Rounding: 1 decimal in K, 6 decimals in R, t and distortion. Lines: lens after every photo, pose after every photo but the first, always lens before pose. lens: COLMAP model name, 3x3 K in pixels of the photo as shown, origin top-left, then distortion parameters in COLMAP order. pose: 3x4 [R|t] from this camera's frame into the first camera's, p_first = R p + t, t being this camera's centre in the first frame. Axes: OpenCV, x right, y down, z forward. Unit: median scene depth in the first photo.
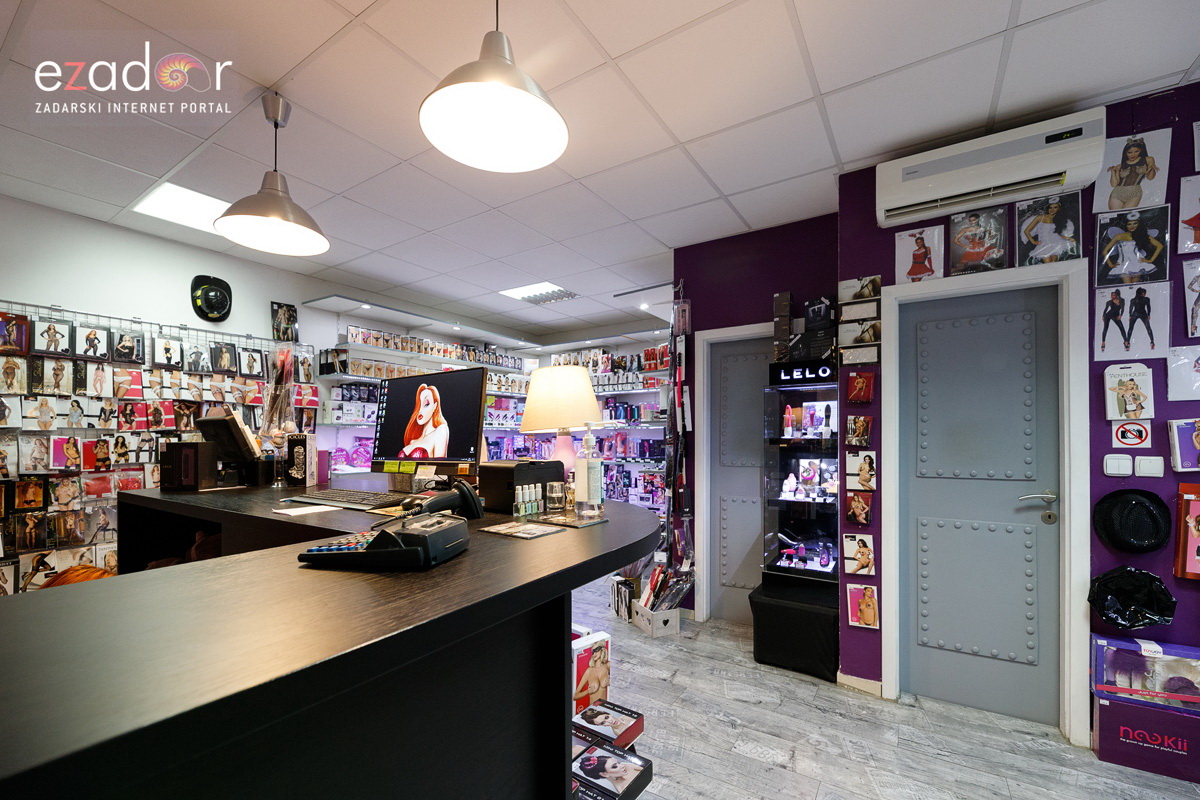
lens RADIAL K [[492.6, 0, 604.5], [0, 492.6, 431.8], [0, 0, 1]] dist [-0.001805, -0.000118]
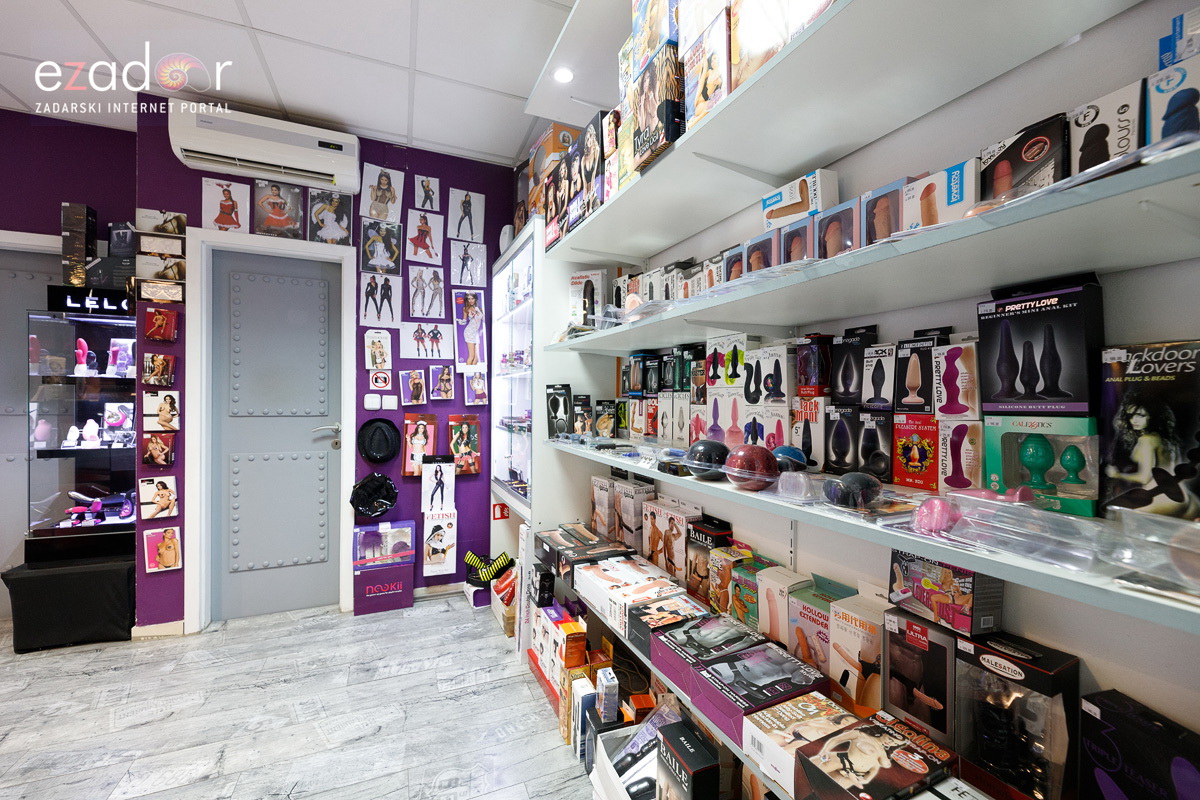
lens RADIAL K [[486.8, 0, 602.0], [0, 486.8, 408.2], [0, 0, 1]] dist [0.001468, 0.000174]
pose [[0.561591, -0.001594, 0.827413, 0.219605], [-0.018947, 0.999711, 0.014786, 0.043866], [-0.827198, -0.023981, 0.561399, -0.262212]]
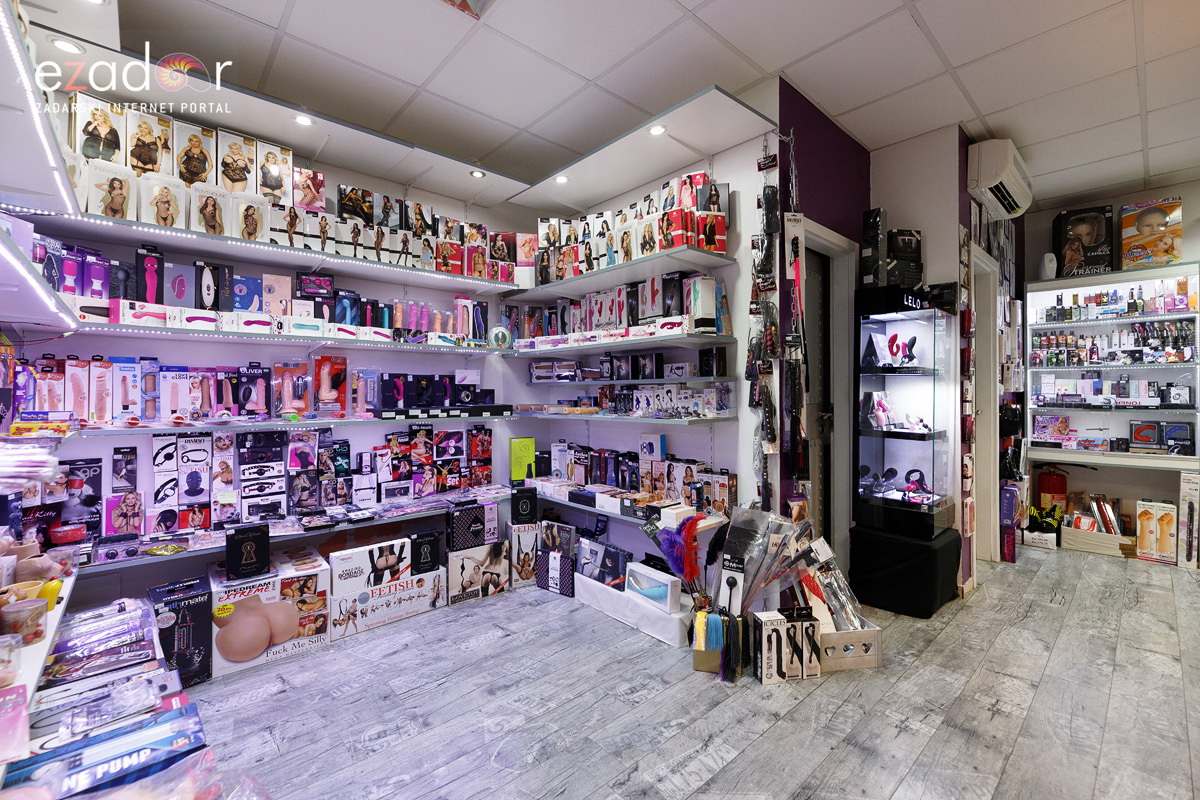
lens RADIAL K [[505.7, 0, 601.1], [0, 505.7, 394.8], [0, 0, 1]] dist [-0.002006, -0.000346]
pose [[0.264746, 0.000171, 0.964318, -0.843816], [-0.009285, 0.999954, 0.002372, 0.079501], [-0.964274, -0.009582, 0.264735, 1.549887]]
